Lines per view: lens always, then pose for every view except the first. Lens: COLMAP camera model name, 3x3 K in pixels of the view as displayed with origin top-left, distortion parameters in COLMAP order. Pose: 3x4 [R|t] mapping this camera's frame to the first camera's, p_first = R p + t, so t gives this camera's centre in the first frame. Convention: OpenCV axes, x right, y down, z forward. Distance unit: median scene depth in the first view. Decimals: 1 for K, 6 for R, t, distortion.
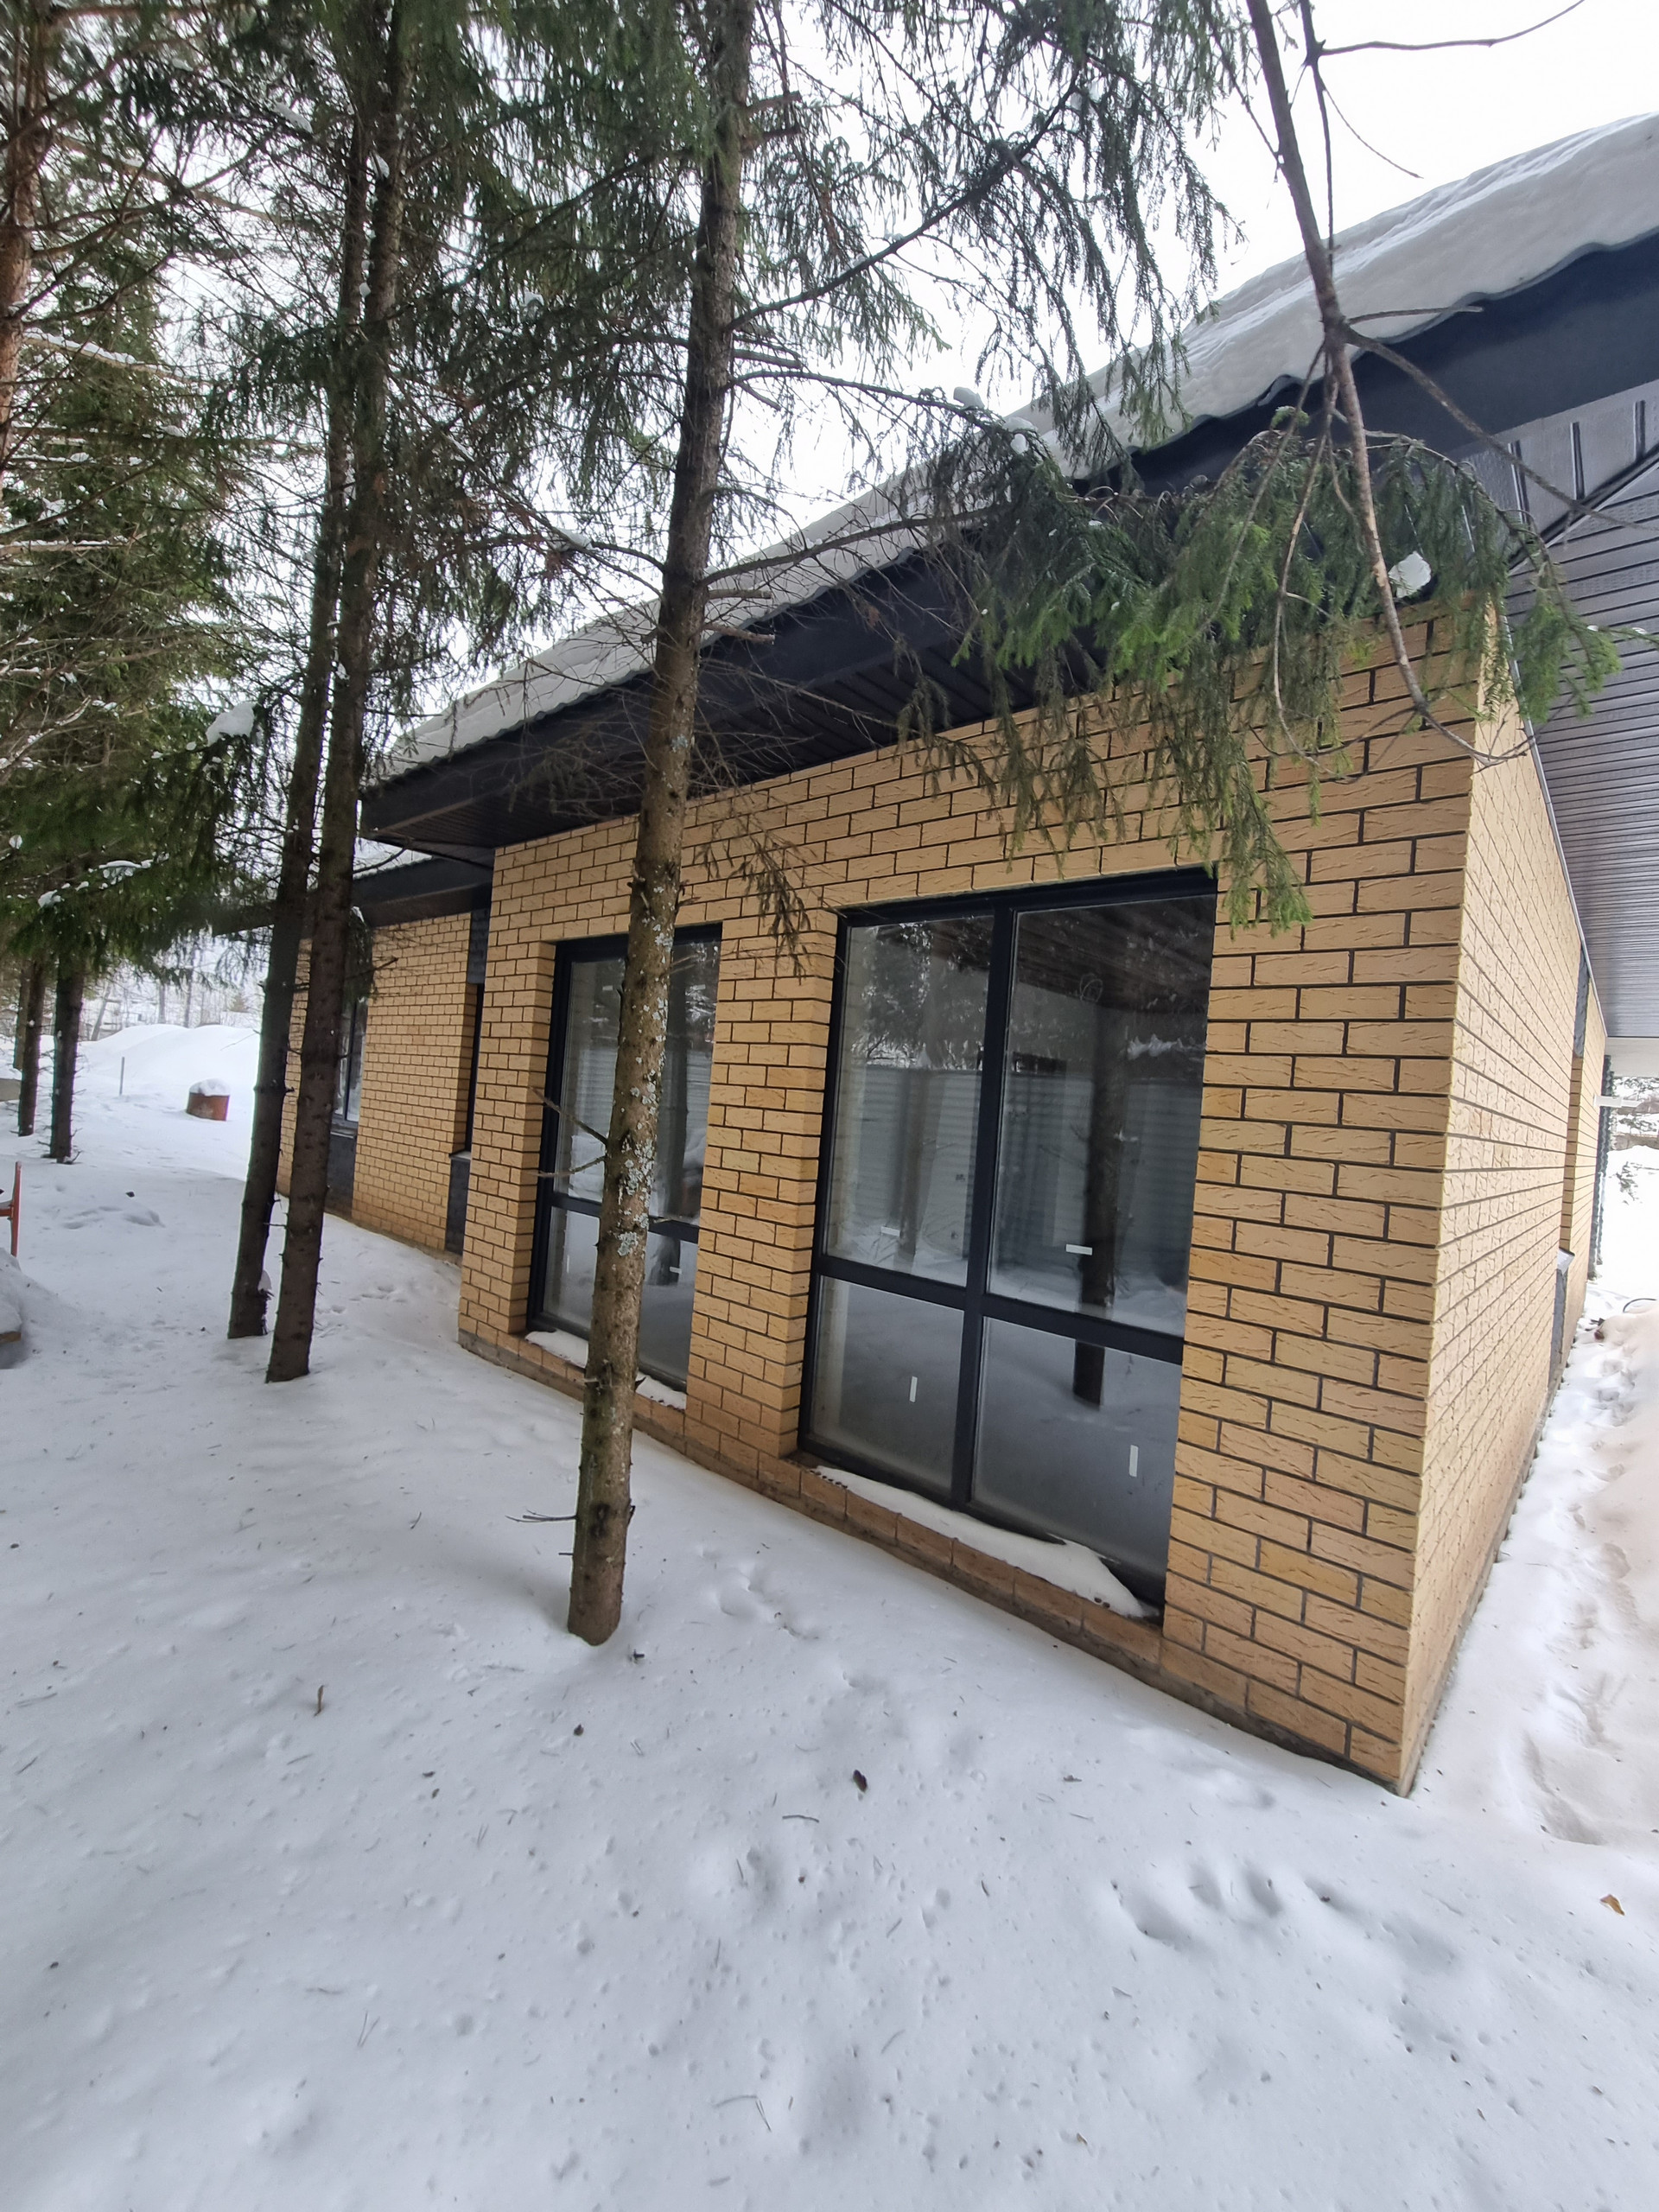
lens RADIAL K [[903.0, 0, 864.6], [0, 903.0, 1092.9], [0, 0, 1]] dist [0.009946, -0.004686]
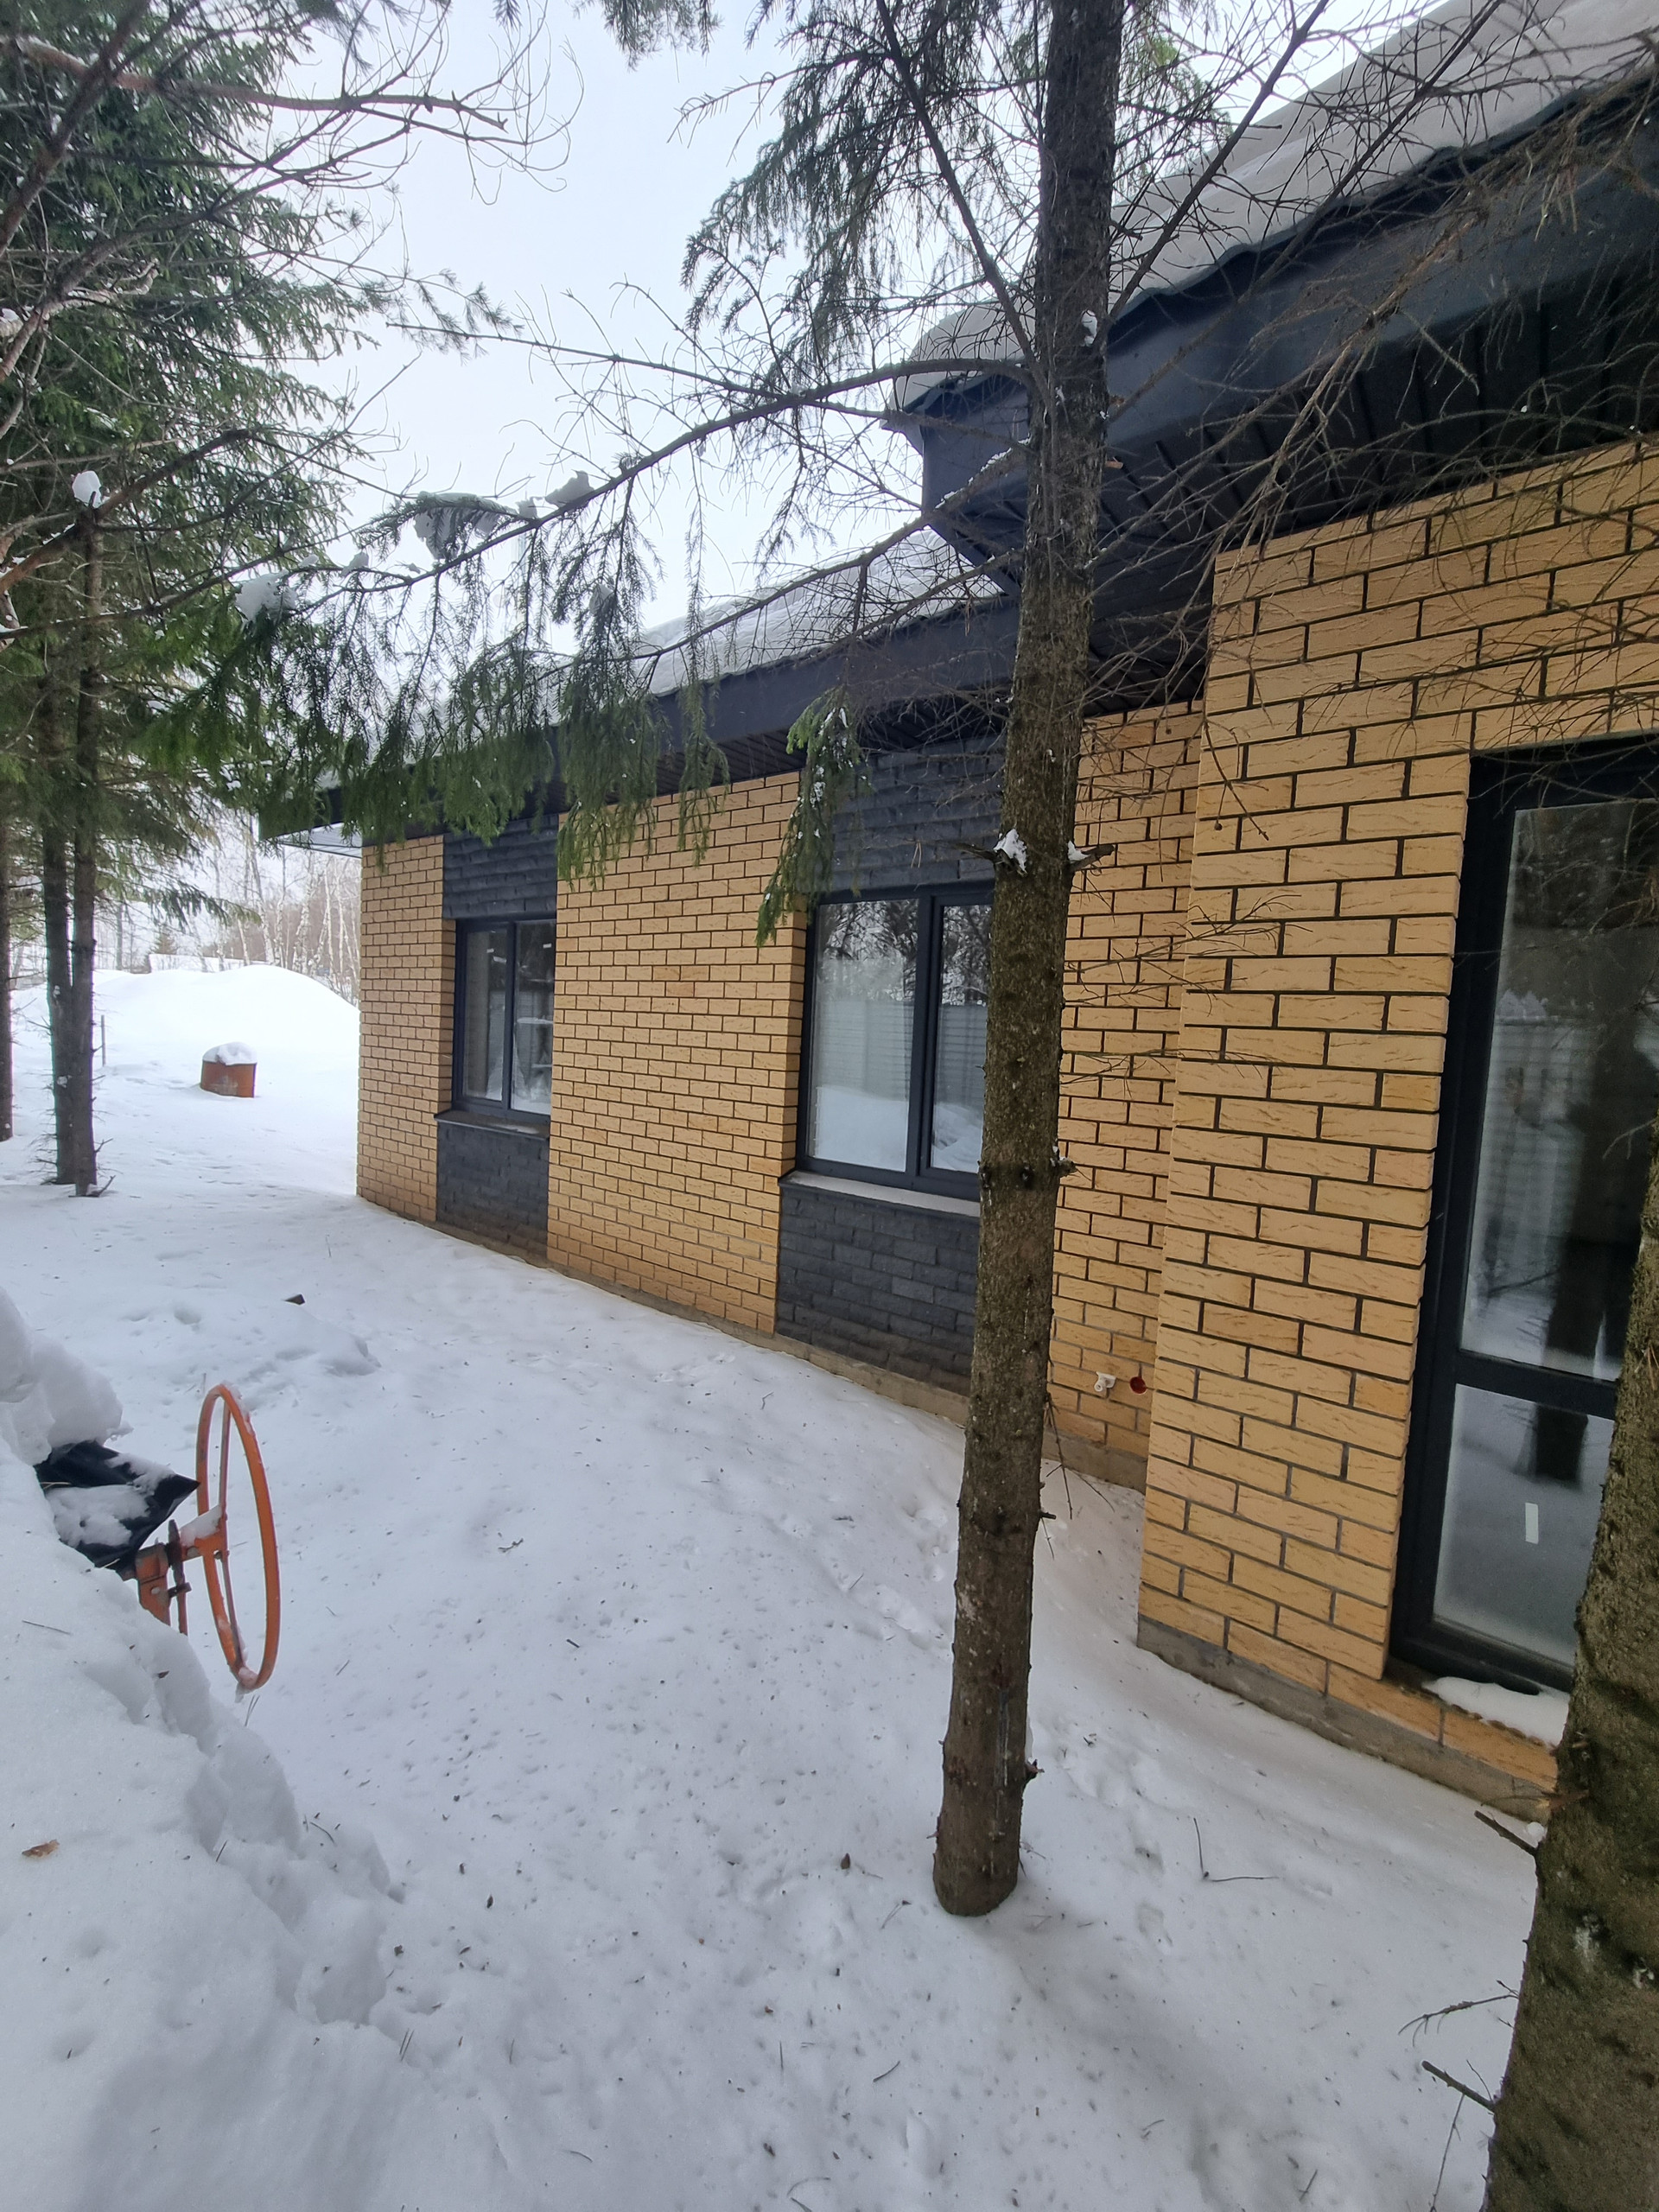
lens RADIAL K [[886.3, 0, 846.5], [0, 886.3, 1093.1], [0, 0, 1]] dist [0.002512, -0.004355]
pose [[0.998054, -0.027301, 0.056065, -0.385064], [0.022803, 0.996585, 0.079363, -0.030075], [-0.058040, -0.077930, 0.995268, 0.357900]]
